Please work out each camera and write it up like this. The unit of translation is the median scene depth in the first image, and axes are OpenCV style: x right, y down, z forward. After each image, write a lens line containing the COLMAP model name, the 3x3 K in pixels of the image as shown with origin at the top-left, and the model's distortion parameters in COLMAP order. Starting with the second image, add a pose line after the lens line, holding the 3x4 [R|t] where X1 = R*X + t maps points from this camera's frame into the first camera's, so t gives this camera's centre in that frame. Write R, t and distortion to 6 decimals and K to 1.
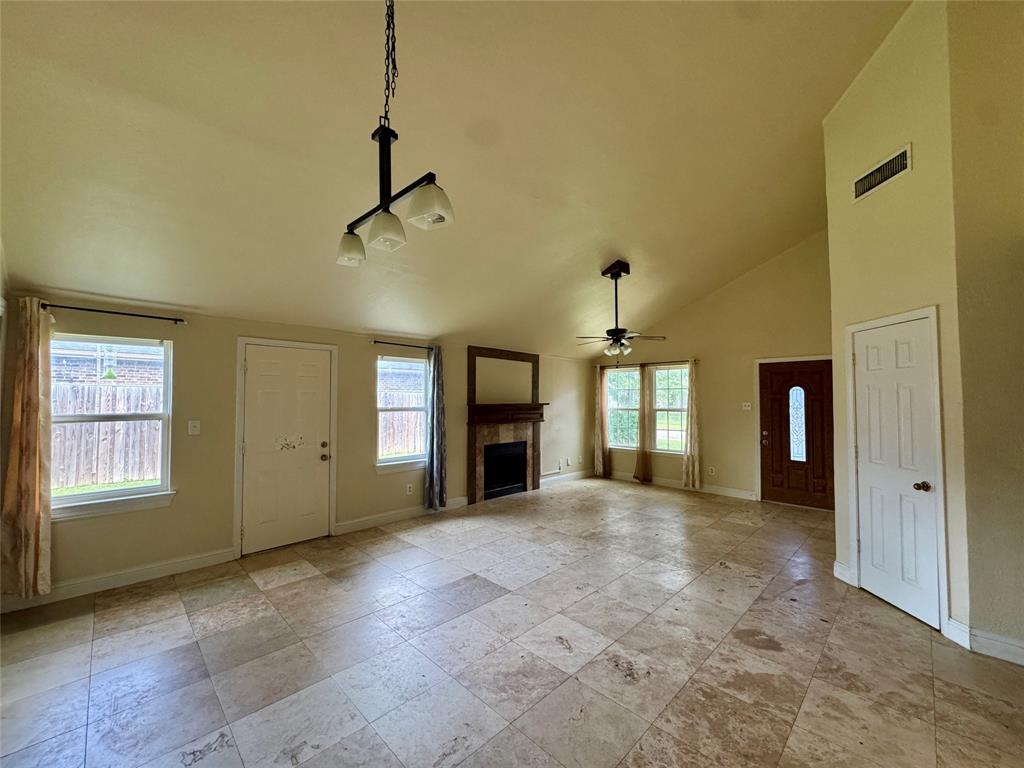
lens RADIAL K [[407.1, 0, 512.4], [0, 407.1, 387.4], [0, 0, 1]] dist [-0.003446, 0.000132]
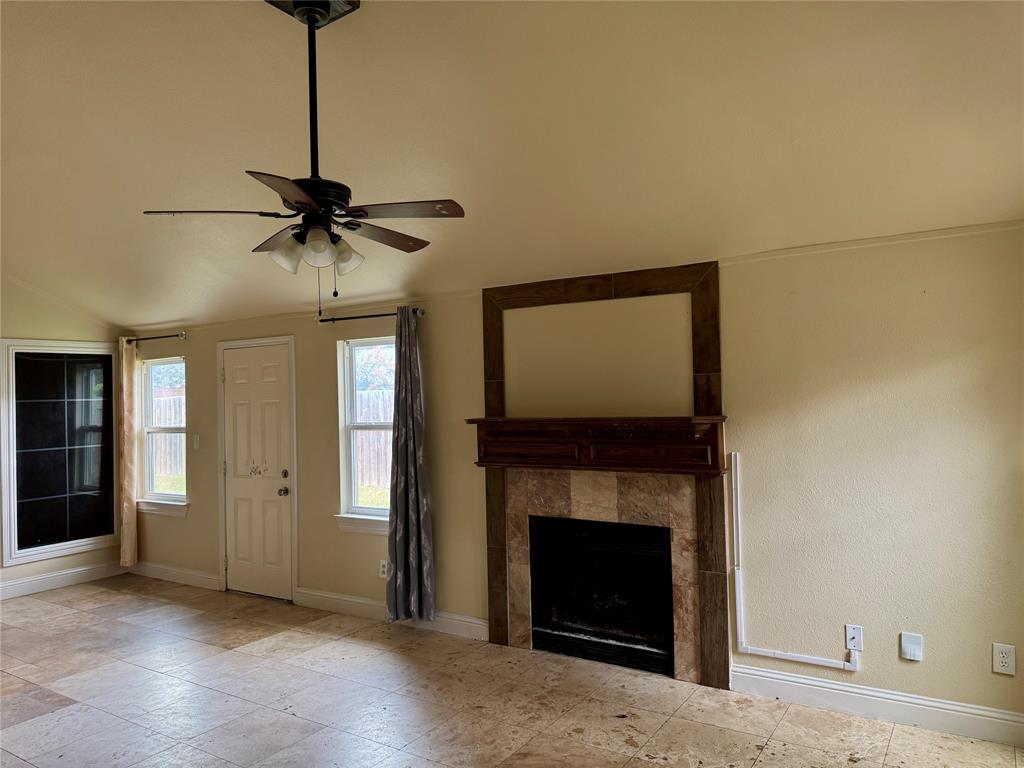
lens RADIAL K [[722.6, 0, 516.1], [0, 722.6, 382.1], [0, 0, 1]] dist [0.056317, -0.073273]
pose [[0.211329, -0.028372, -0.977003, 1.196757], [0.054904, 0.998345, -0.017115, 0.028908], [0.975872, -0.050025, 0.212537, 1.505835]]
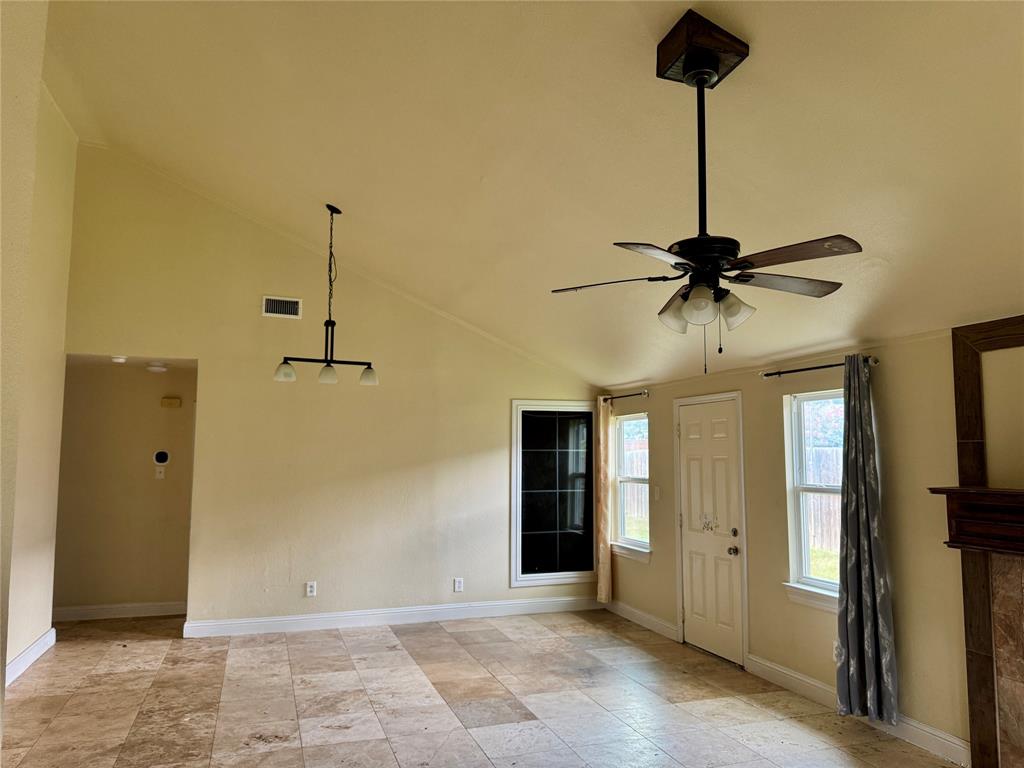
lens RADIAL K [[722.6, 0, 512.1], [0, 722.6, 387.1], [0, 0, 1]] dist [0.056317, -0.073273]
pose [[-0.436466, -0.089026, -0.895305, 1.159916], [0.022228, 0.993722, -0.109649, 0.025340], [0.899446, -0.067759, -0.431747, 1.615230]]
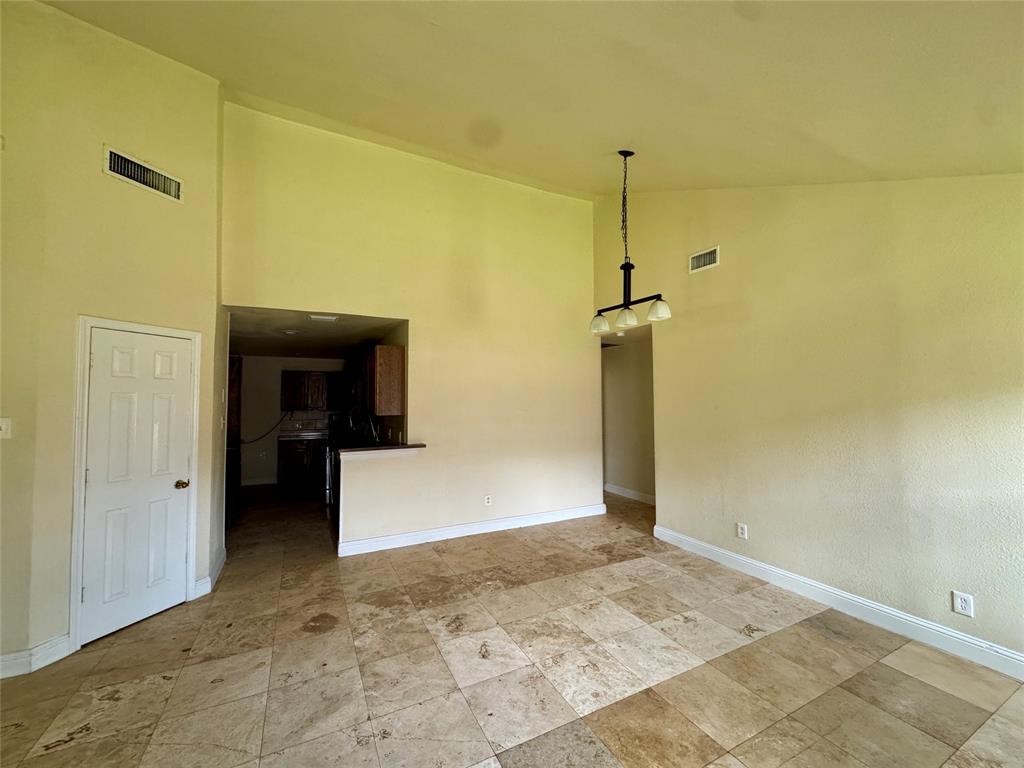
lens RADIAL K [[407.1, 0, 512.2], [0, 407.1, 384.4], [0, 0, 1]] dist [-0.003446, 0.000132]
pose [[-0.953170, 0.014254, 0.302100, -0.189429], [-0.006845, 0.997616, -0.068666, 0.027008], [-0.302358, -0.067519, -0.950800, 1.485500]]
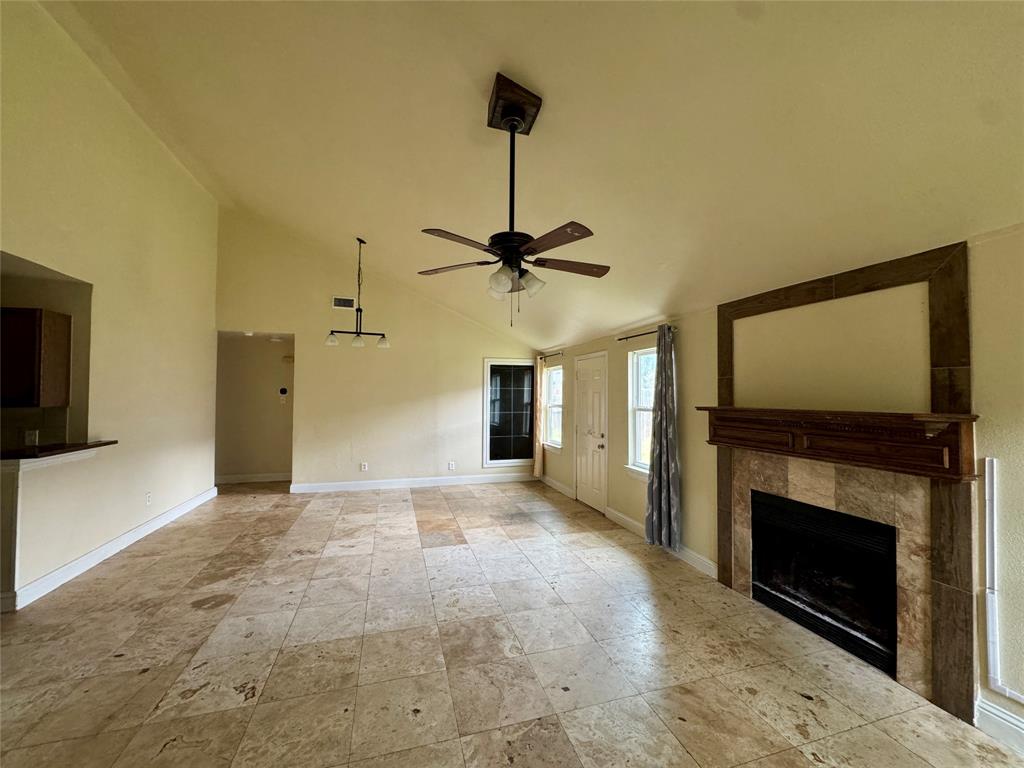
lens RADIAL K [[407.1, 0, 513.2], [0, 407.1, 384.1], [0, 0, 1]] dist [-0.003446, 0.000132]
pose [[-0.471956, -0.029409, -0.881132, 0.943792], [0.019451, 0.998853, -0.043757, 0.050080], [0.881408, -0.037790, -0.470842, 1.771491]]
